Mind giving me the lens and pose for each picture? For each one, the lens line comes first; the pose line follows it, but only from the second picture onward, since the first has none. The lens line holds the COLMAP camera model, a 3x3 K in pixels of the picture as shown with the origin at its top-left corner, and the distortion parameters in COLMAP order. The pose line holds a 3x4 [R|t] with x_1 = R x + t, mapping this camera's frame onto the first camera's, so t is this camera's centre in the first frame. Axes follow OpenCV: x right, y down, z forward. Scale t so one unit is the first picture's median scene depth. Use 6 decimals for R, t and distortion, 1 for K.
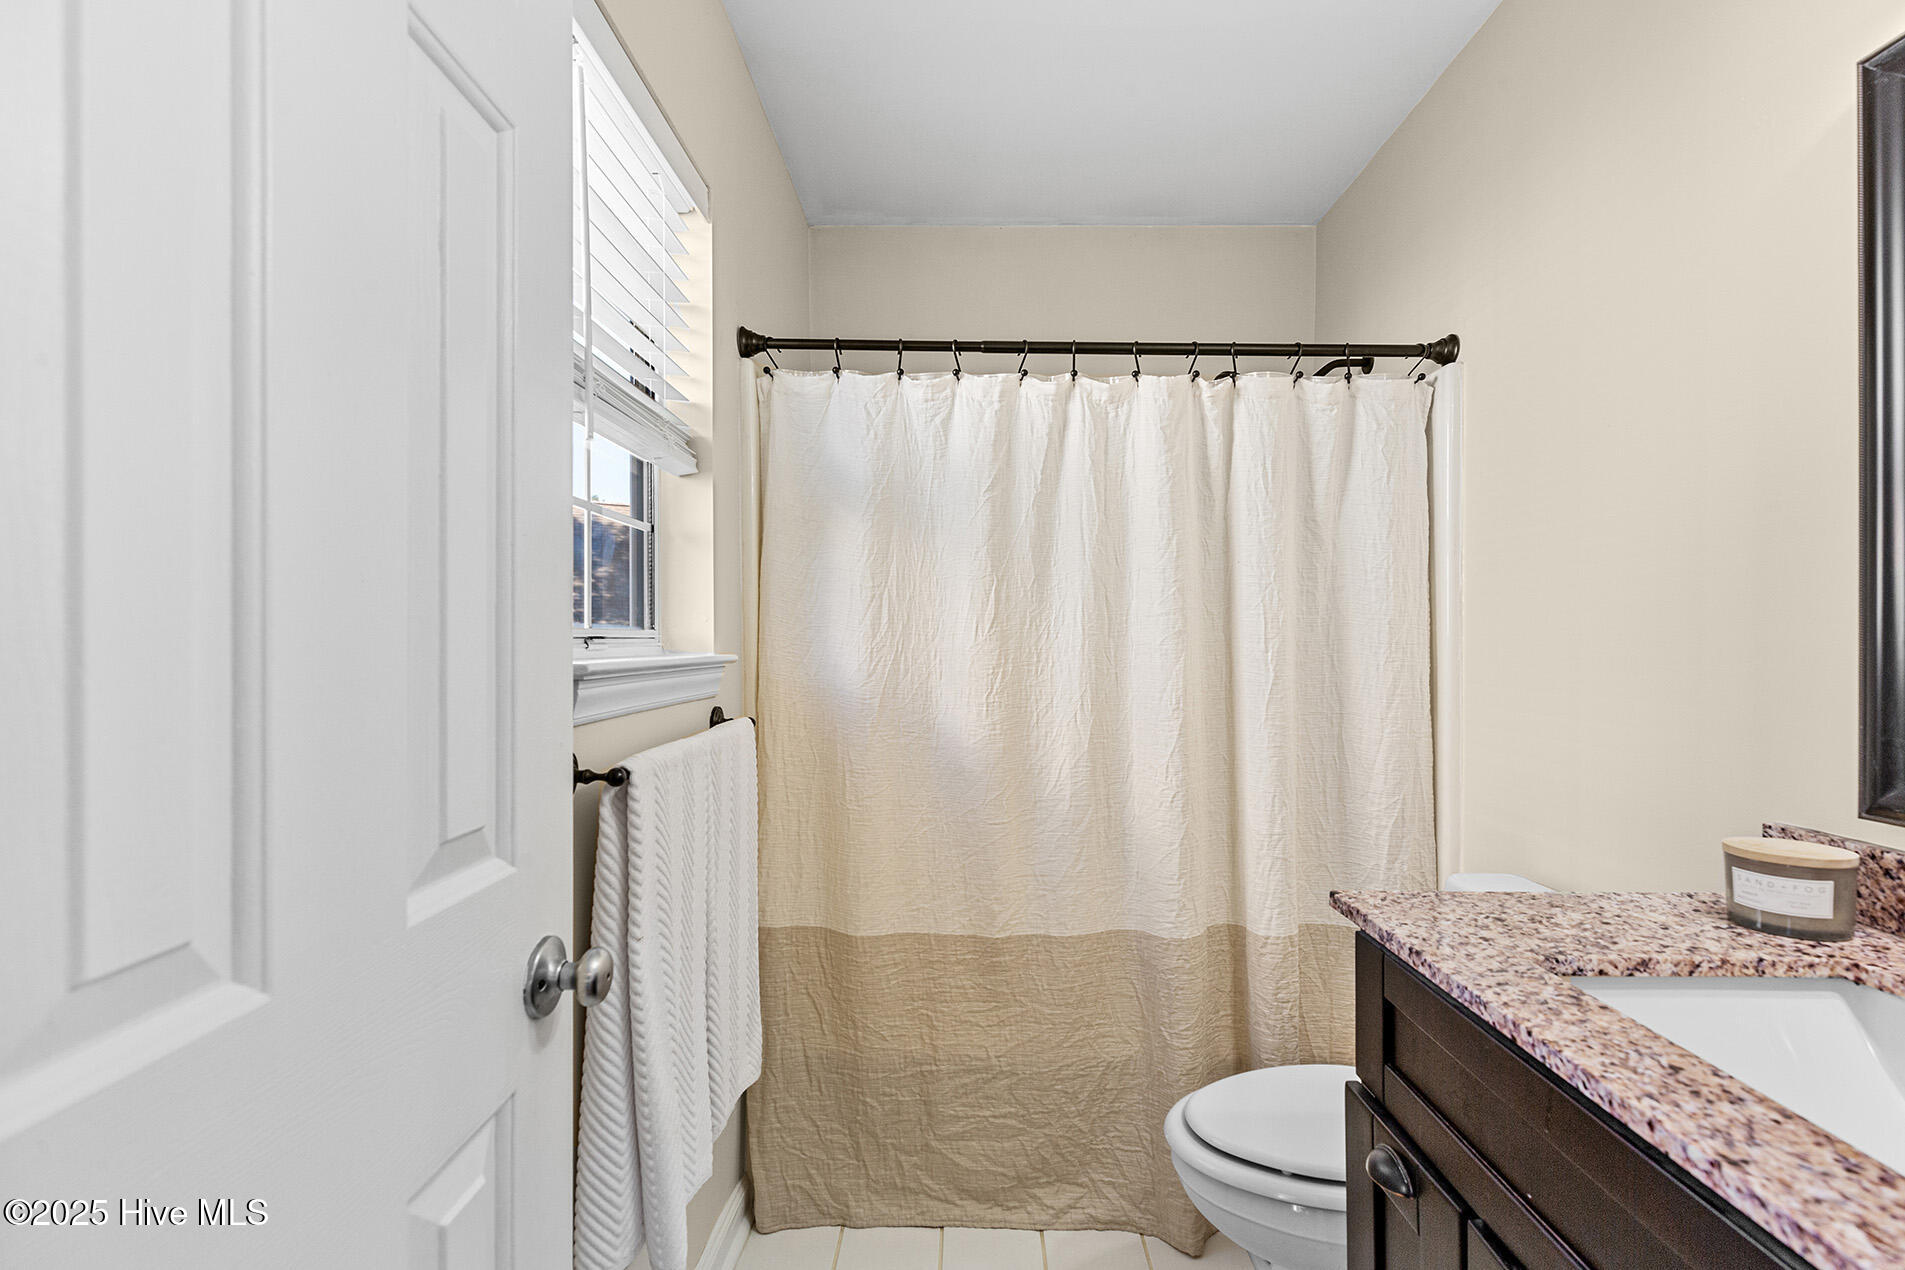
lens RADIAL K [[867.1, 0, 960.9], [0, 867.1, 644.5], [0, 0, 1]] dist [0.003969, -0.000878]
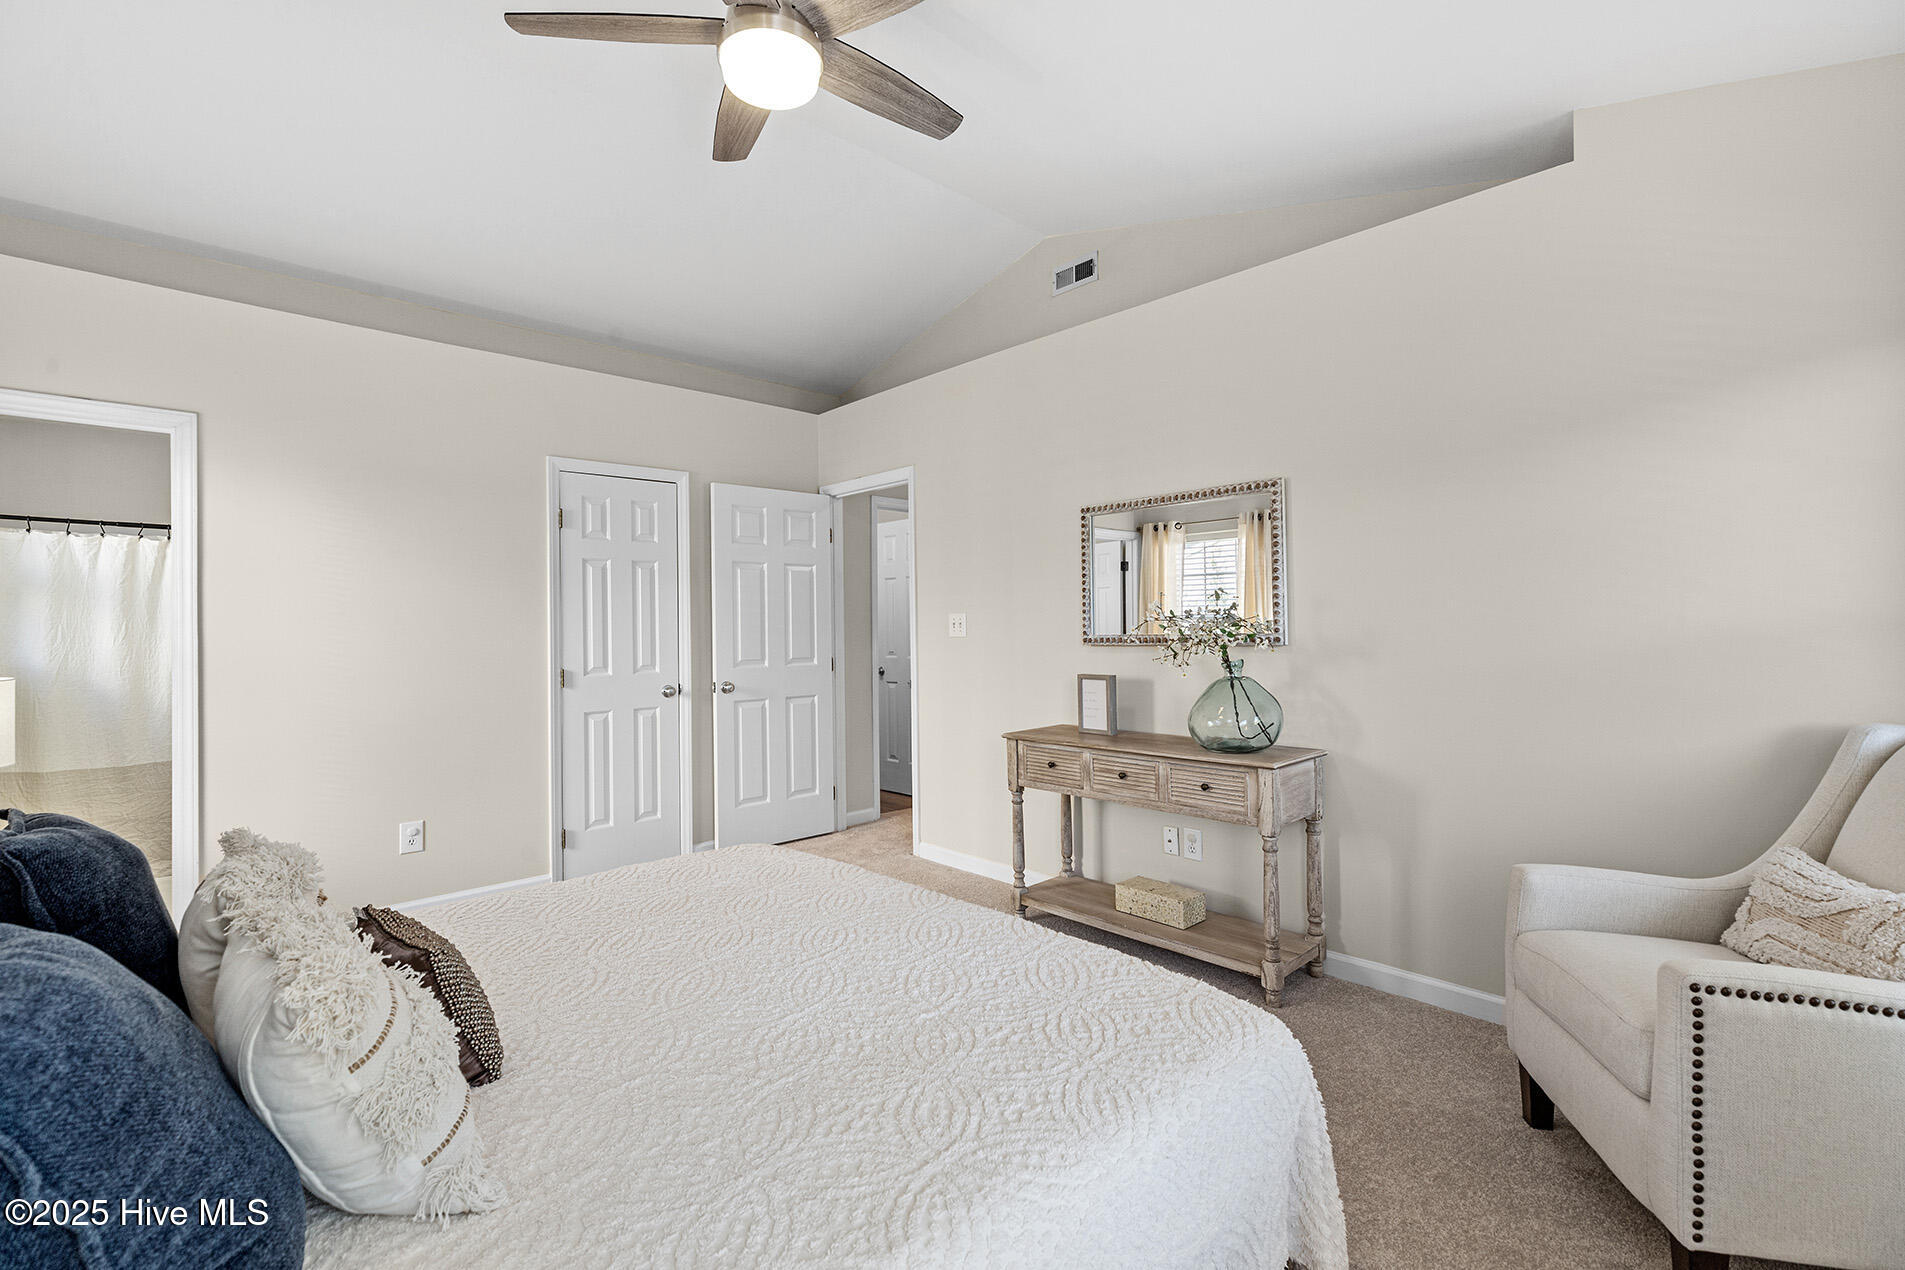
lens RADIAL K [[867.1, 0, 967.5], [0, 867.1, 631.4], [0, 0, 1]] dist [0.003969, -0.000878]
pose [[0.726674, -0.004615, 0.686967, 0.082100], [0.007746, 0.999969, -0.001475, -0.022516], [-0.686939, 0.006393, 0.726687, -2.427093]]
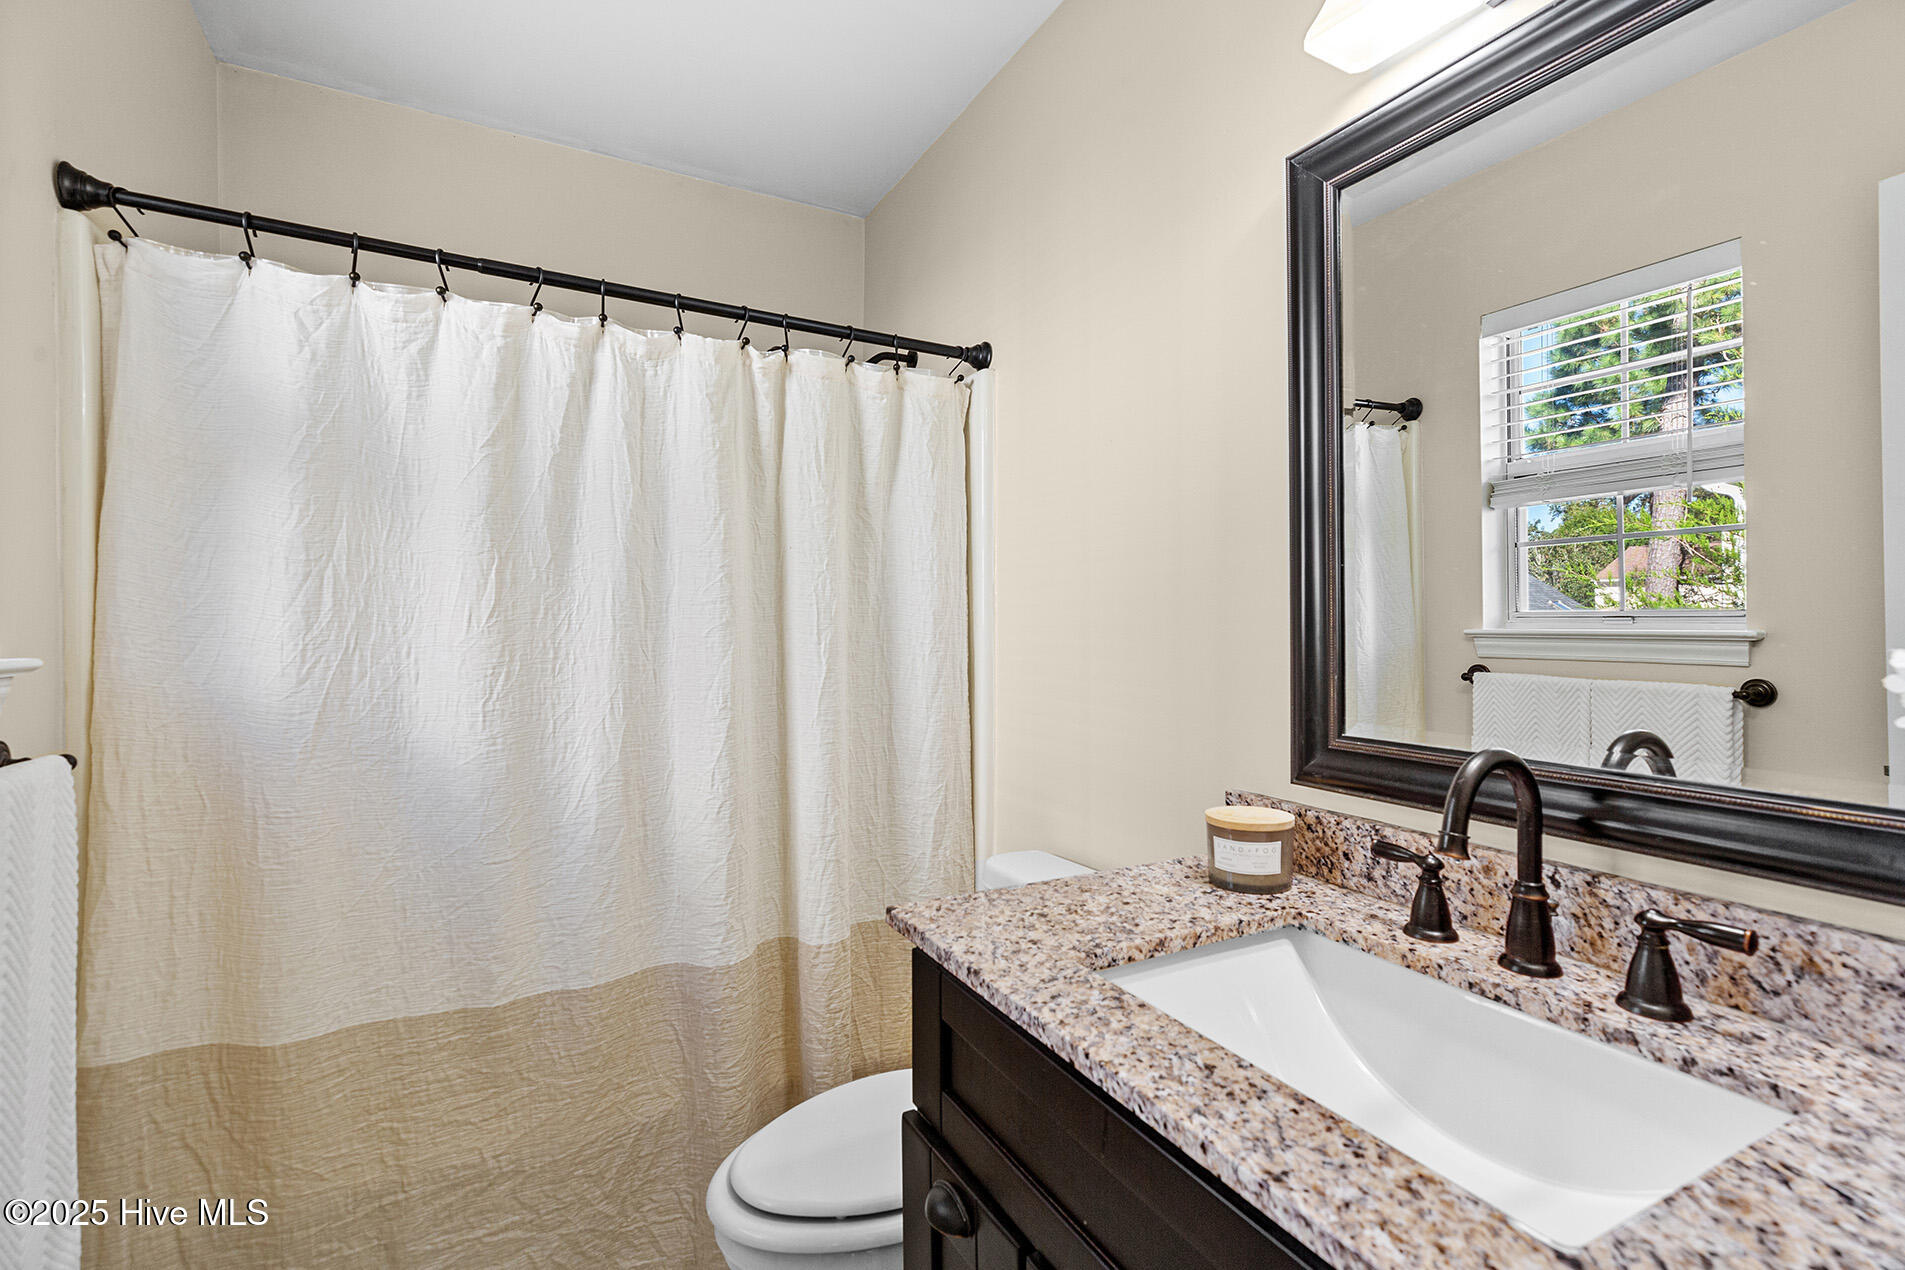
lens RADIAL K [[867.1, 0, 956.8], [0, 867.1, 615.4], [0, 0, 1]] dist [0.003969, -0.000878]
pose [[0.877444, 0.004760, 0.479656, 0.028595], [0.001753, 0.999912, -0.013131, -0.009720], [-0.479676, 0.012363, 0.877358, 0.093040]]
